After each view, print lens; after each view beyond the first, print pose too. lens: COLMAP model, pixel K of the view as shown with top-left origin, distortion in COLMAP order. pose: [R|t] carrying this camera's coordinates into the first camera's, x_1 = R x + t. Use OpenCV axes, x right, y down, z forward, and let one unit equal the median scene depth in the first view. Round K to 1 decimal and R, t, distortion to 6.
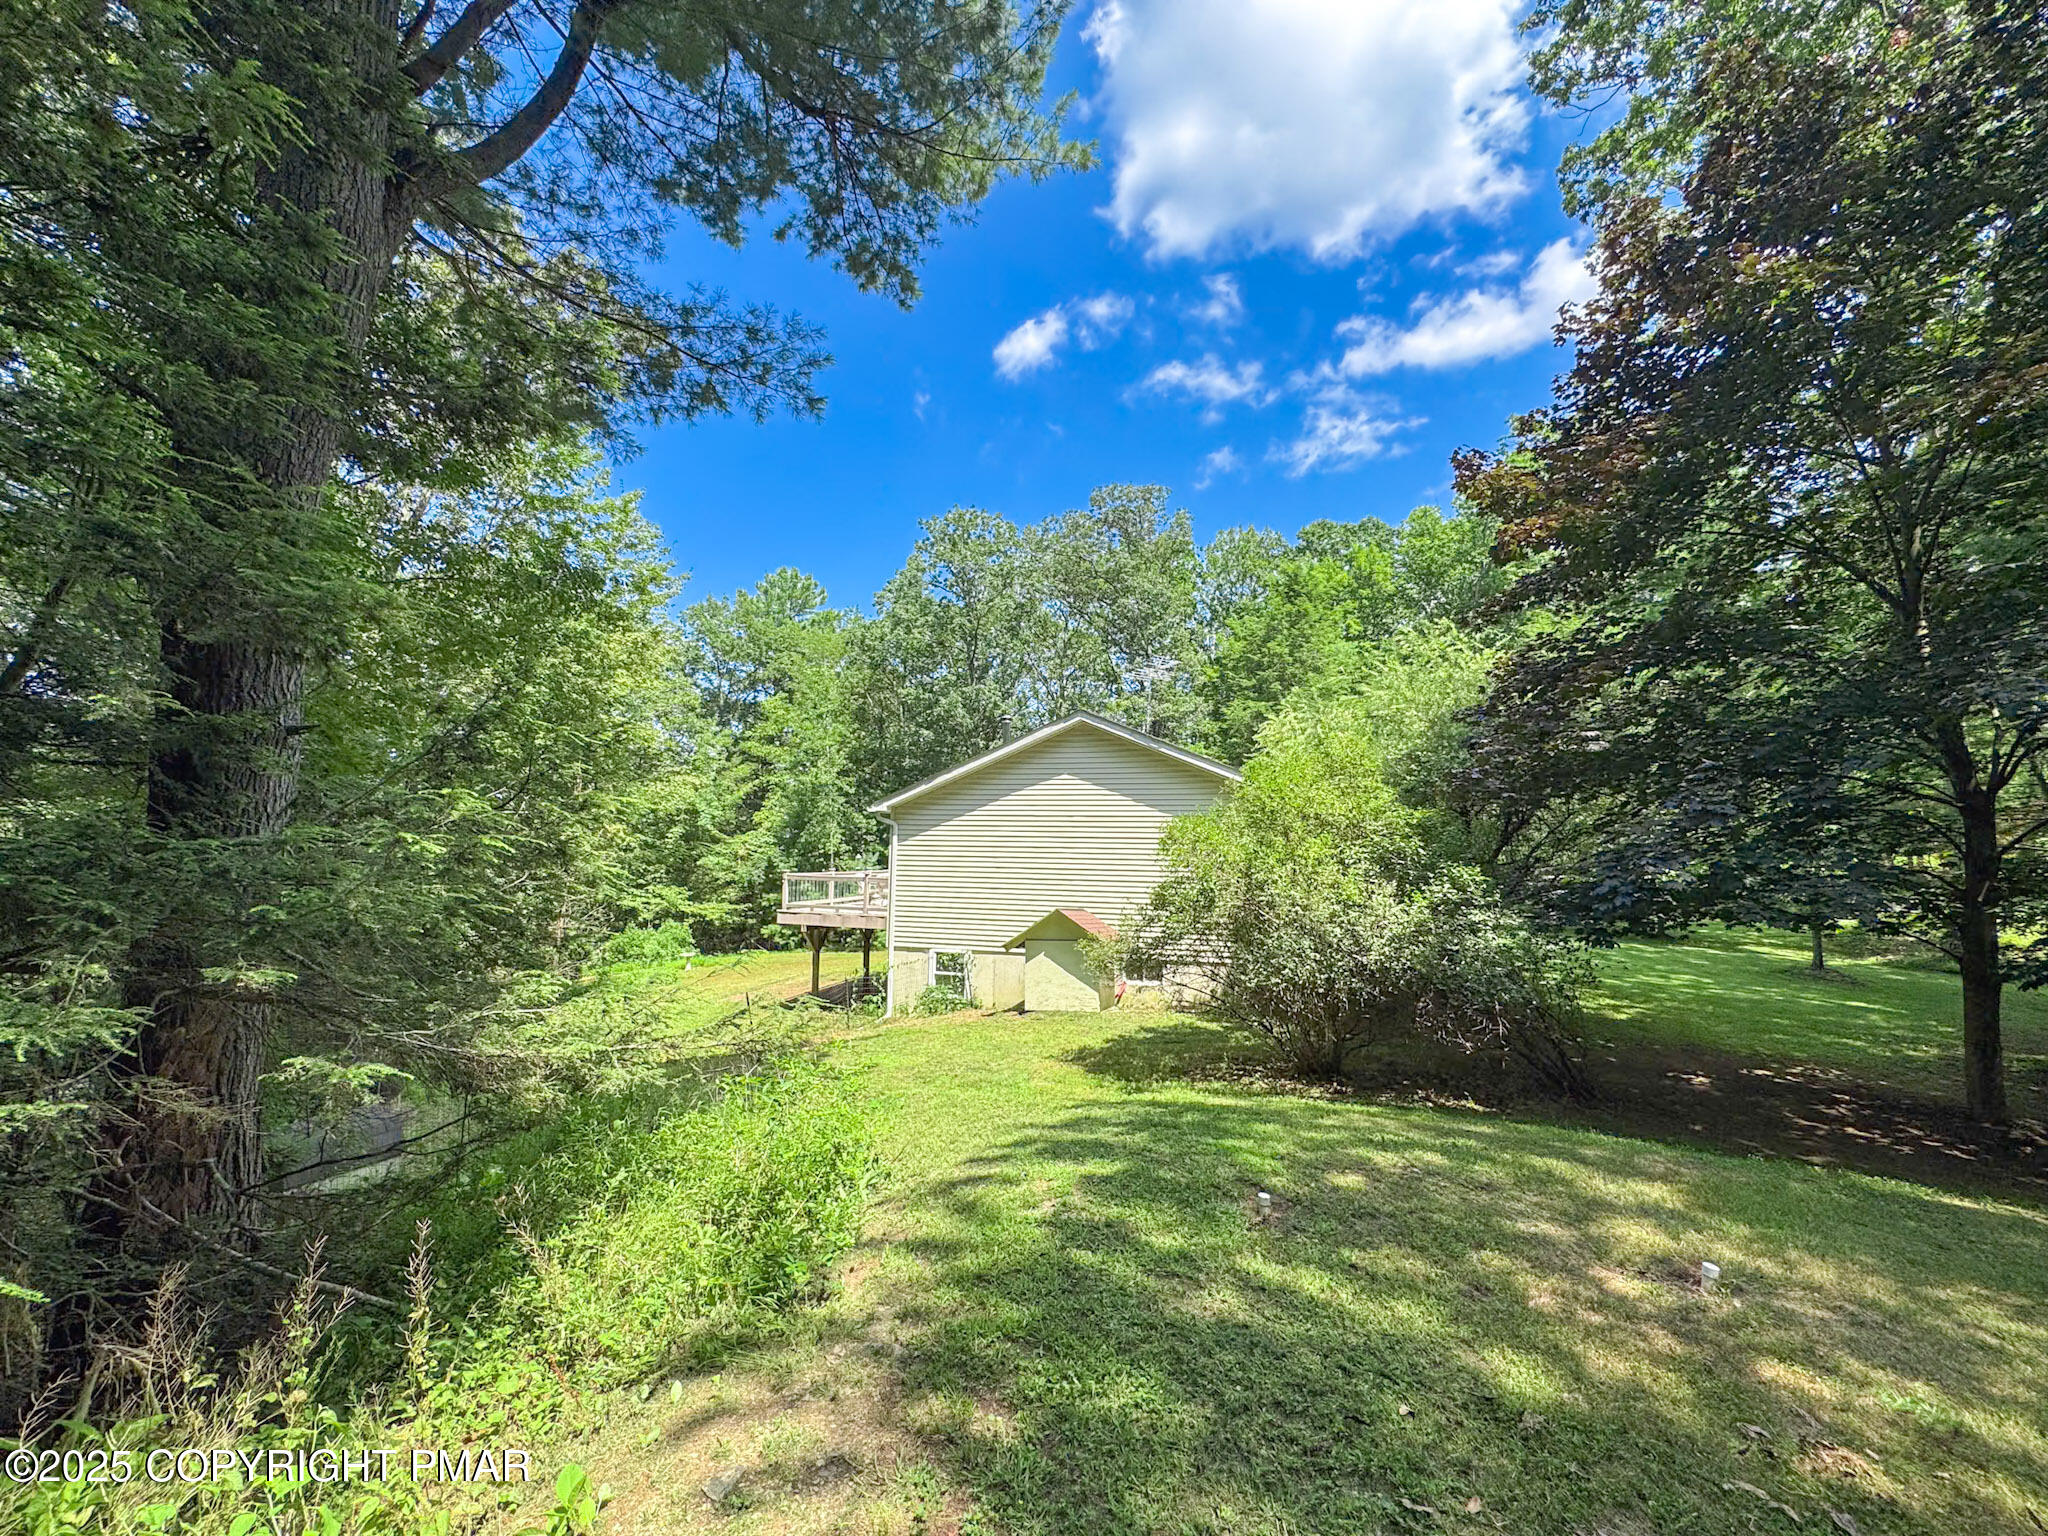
lens RADIAL K [[816.5, 0, 1024.0], [0, 816.5, 768.0], [0, 0, 1]] dist [-0.000979, -0.000379]
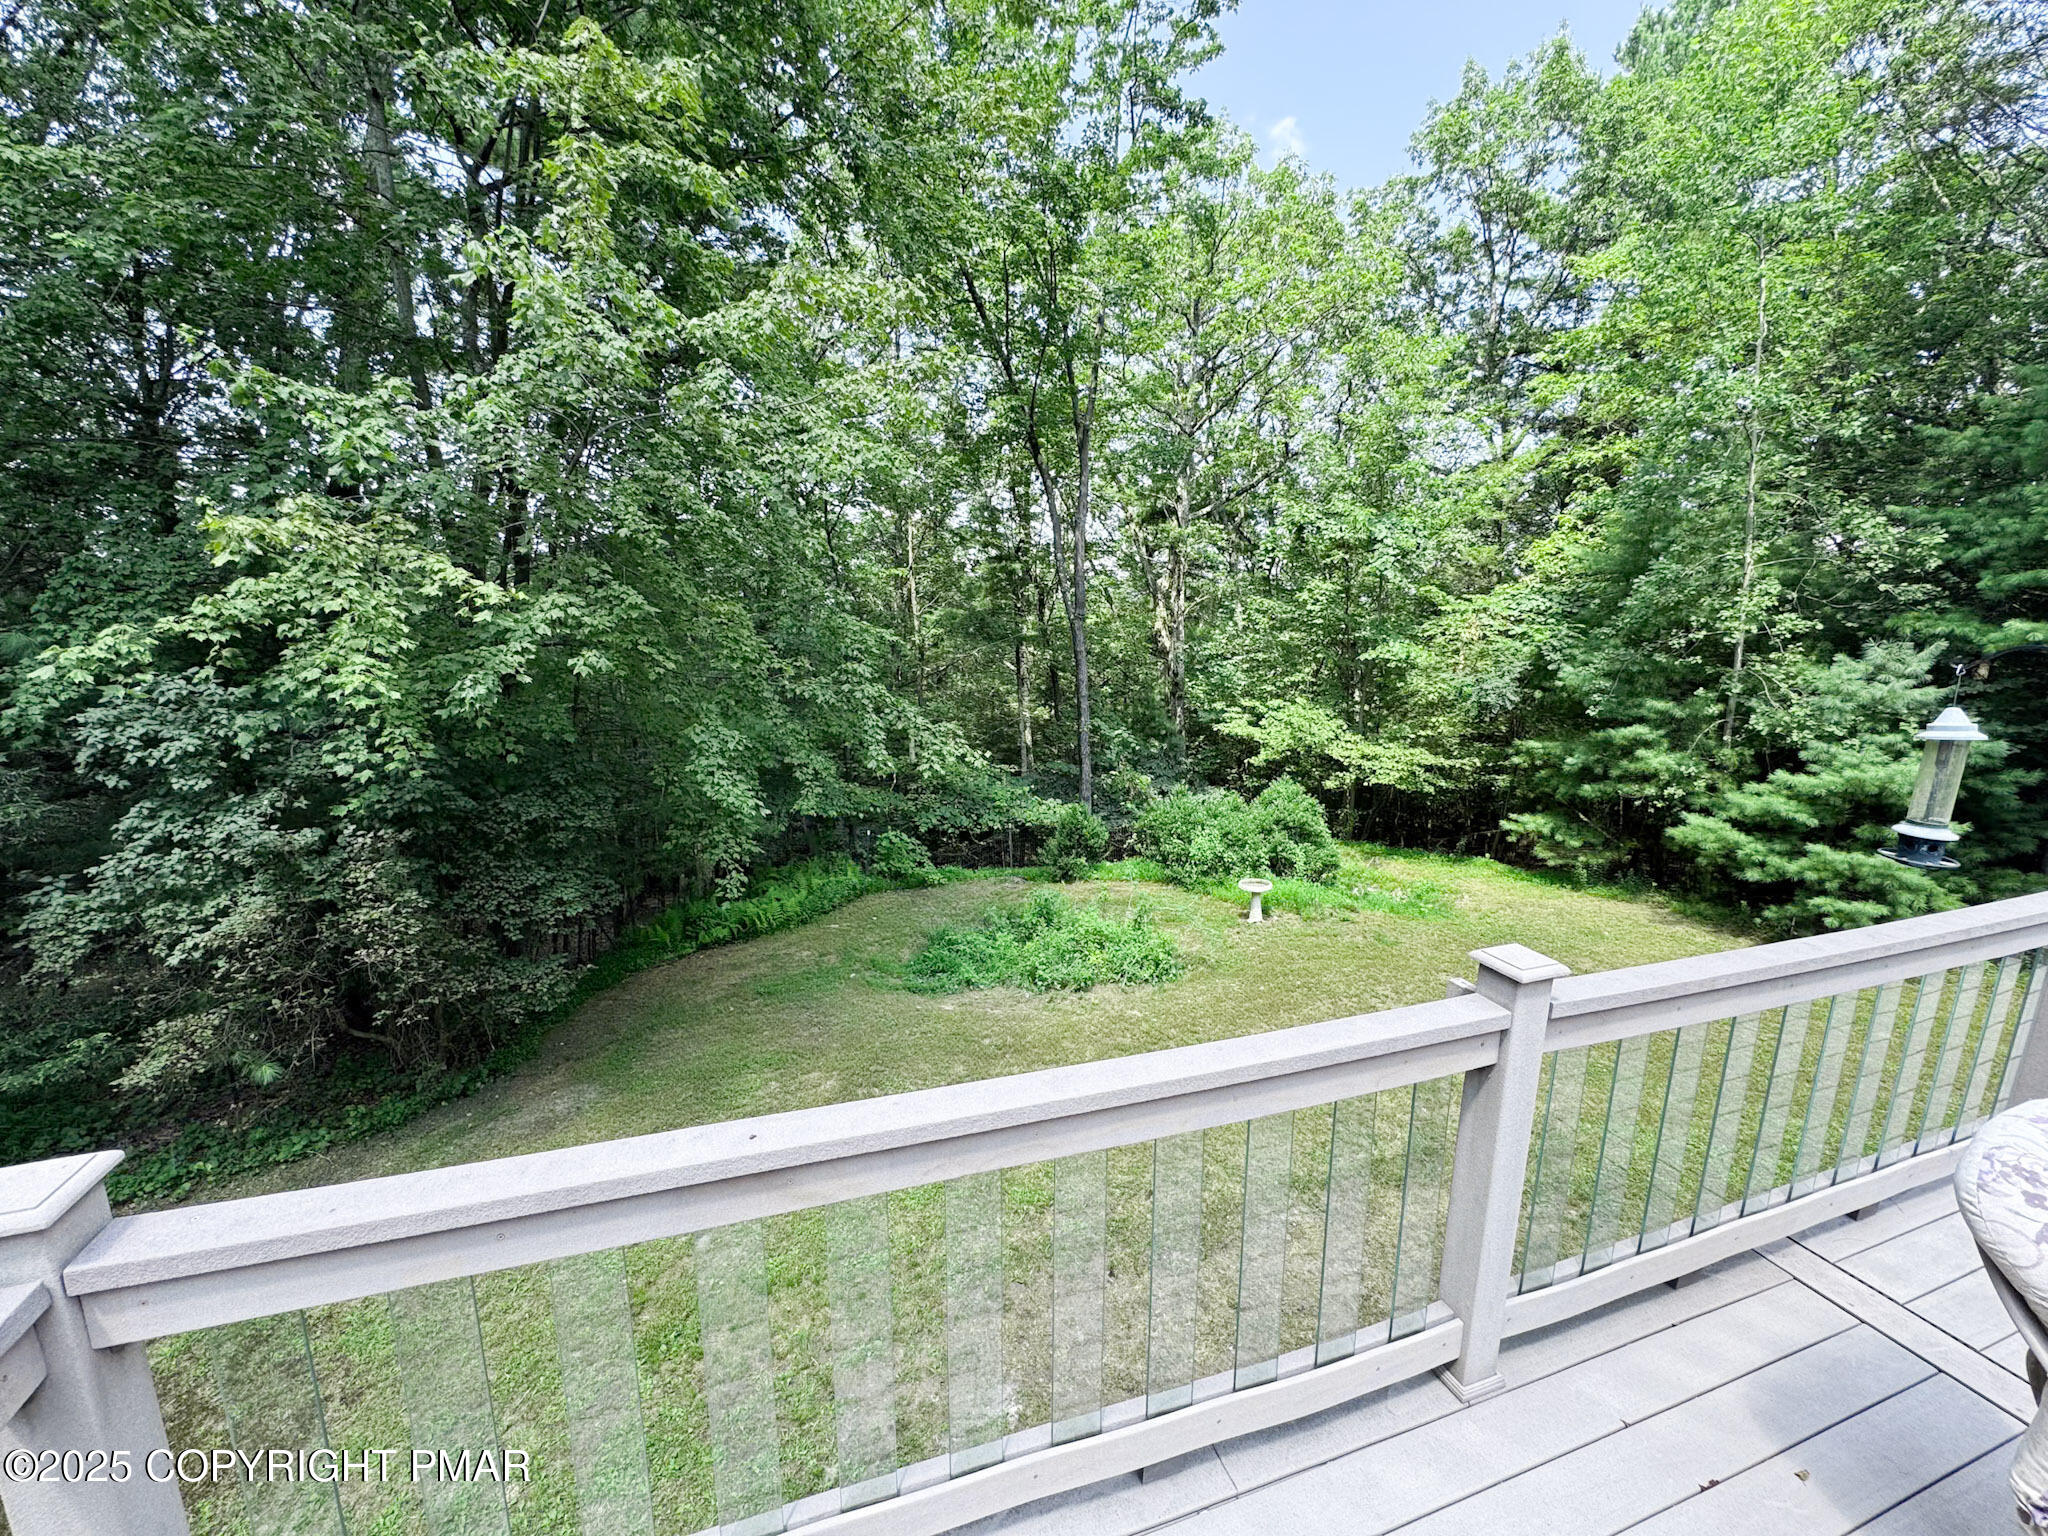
lens RADIAL K [[816.5, 0, 1024.0], [0, 816.5, 768.0], [0, 0, 1]] dist [-0.000979, -0.000379]
pose [[0.571572, 0.142941, -0.808006, -0.125046], [0.080832, 0.970112, 0.228798, 0.054383], [0.816561, -0.196087, 0.542935, 0.566824]]
